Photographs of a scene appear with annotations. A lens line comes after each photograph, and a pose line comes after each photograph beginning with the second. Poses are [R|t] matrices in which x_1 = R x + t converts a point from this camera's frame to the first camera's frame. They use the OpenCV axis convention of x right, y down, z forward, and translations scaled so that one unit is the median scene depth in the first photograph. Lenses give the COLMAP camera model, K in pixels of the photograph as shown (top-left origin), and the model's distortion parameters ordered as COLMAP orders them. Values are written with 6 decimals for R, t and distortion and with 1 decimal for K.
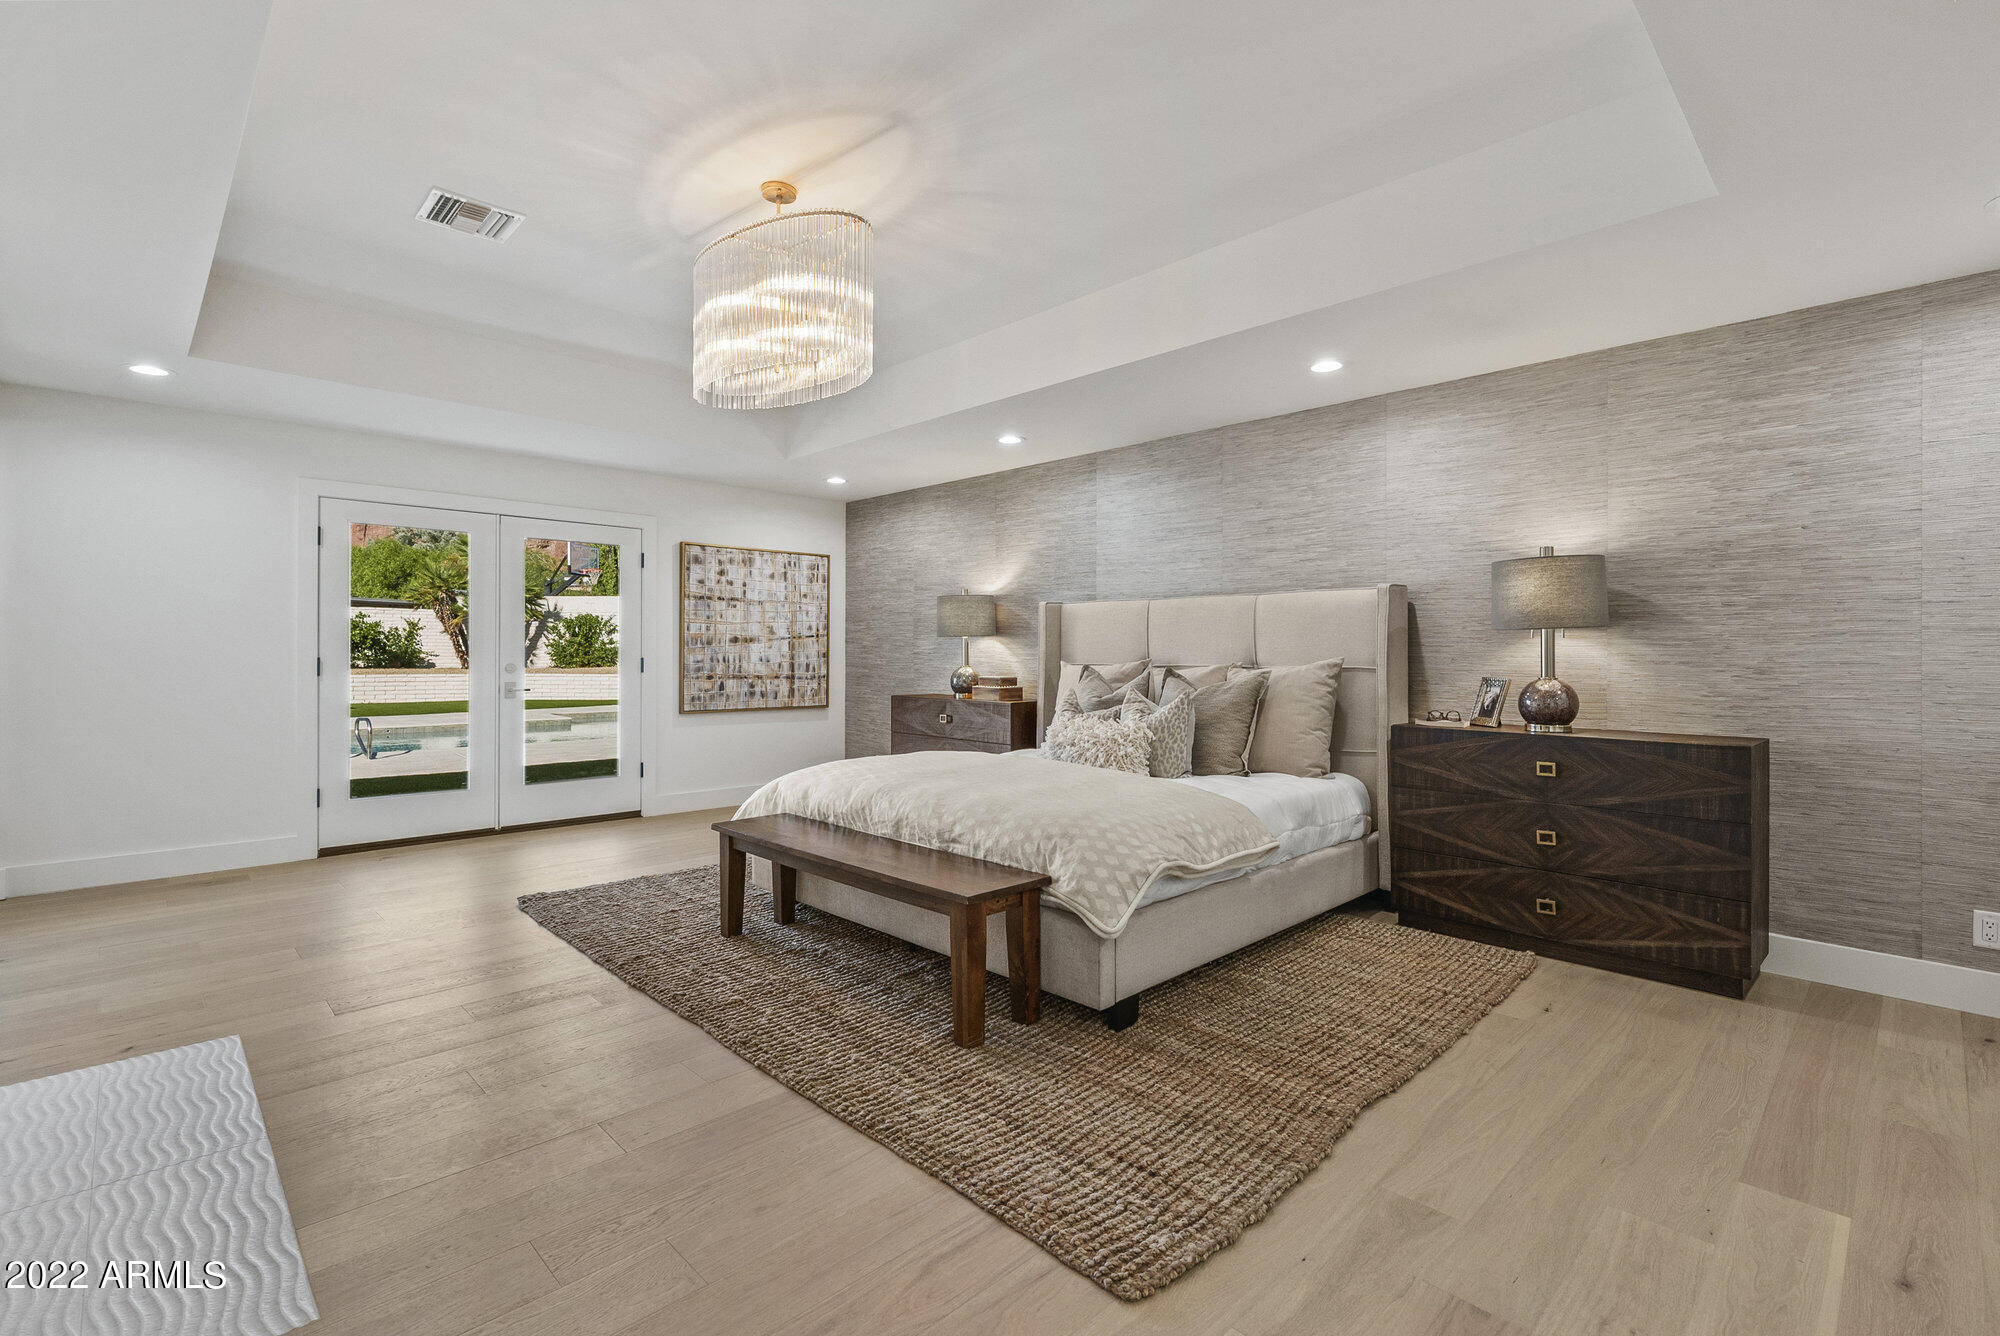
lens RADIAL K [[912.1, 0, 1002.5], [0, 912.1, 662.2], [0, 0, 1]] dist [-0.000370, -0.000742]
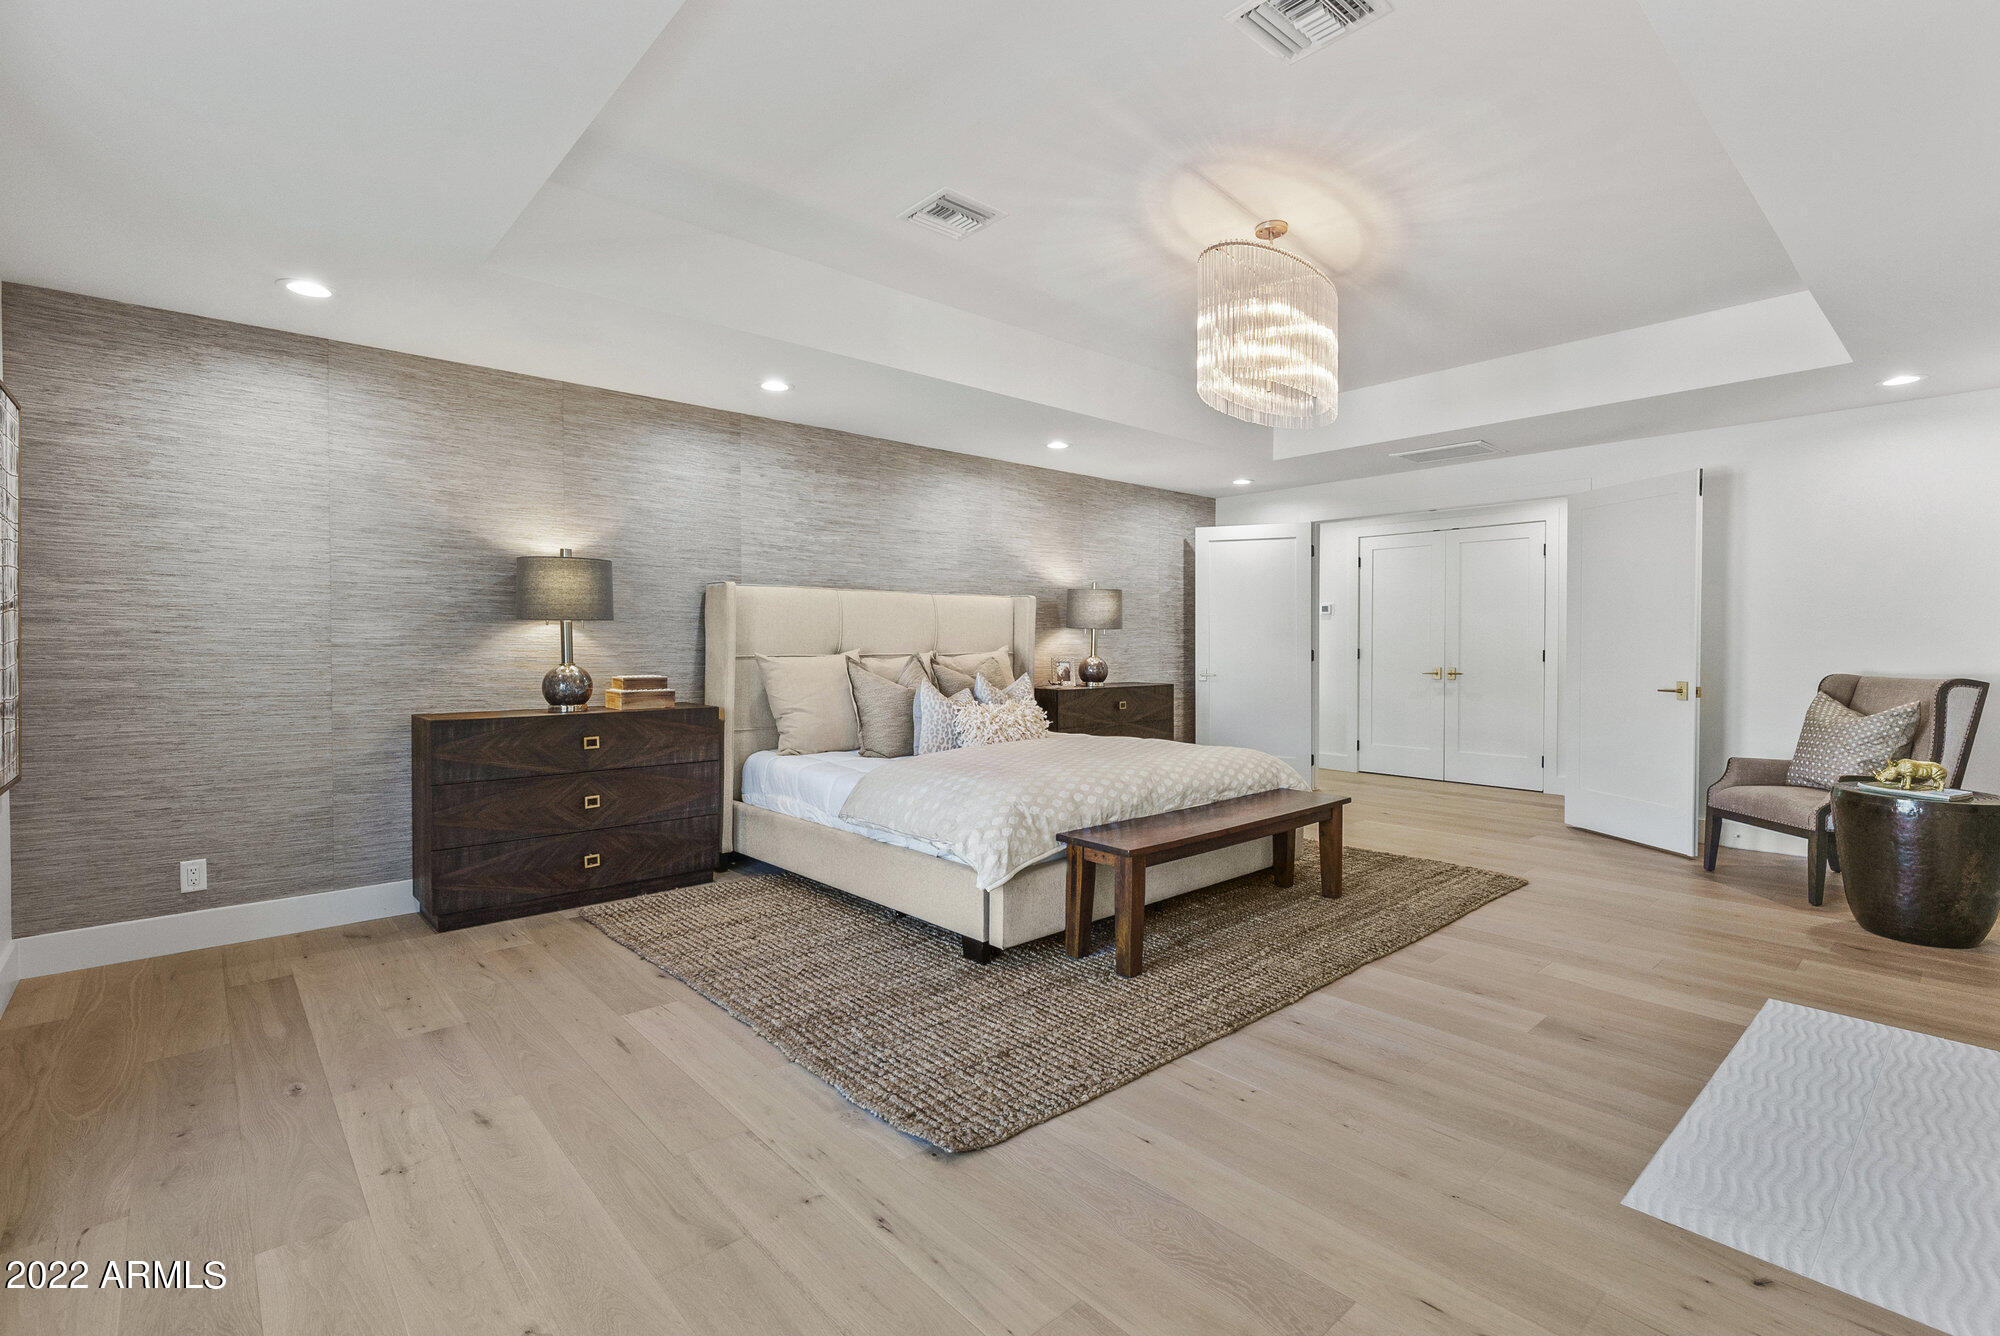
lens RADIAL K [[912.1, 0, 1002.5], [0, 912.1, 662.2], [0, 0, 1]] dist [-0.000370, -0.000742]
pose [[0.035598, -0.027425, 0.998990, -0.952990], [0.009199, 0.999590, 0.027113, -0.016464], [-0.999324, 0.008224, 0.035836, 0.894167]]
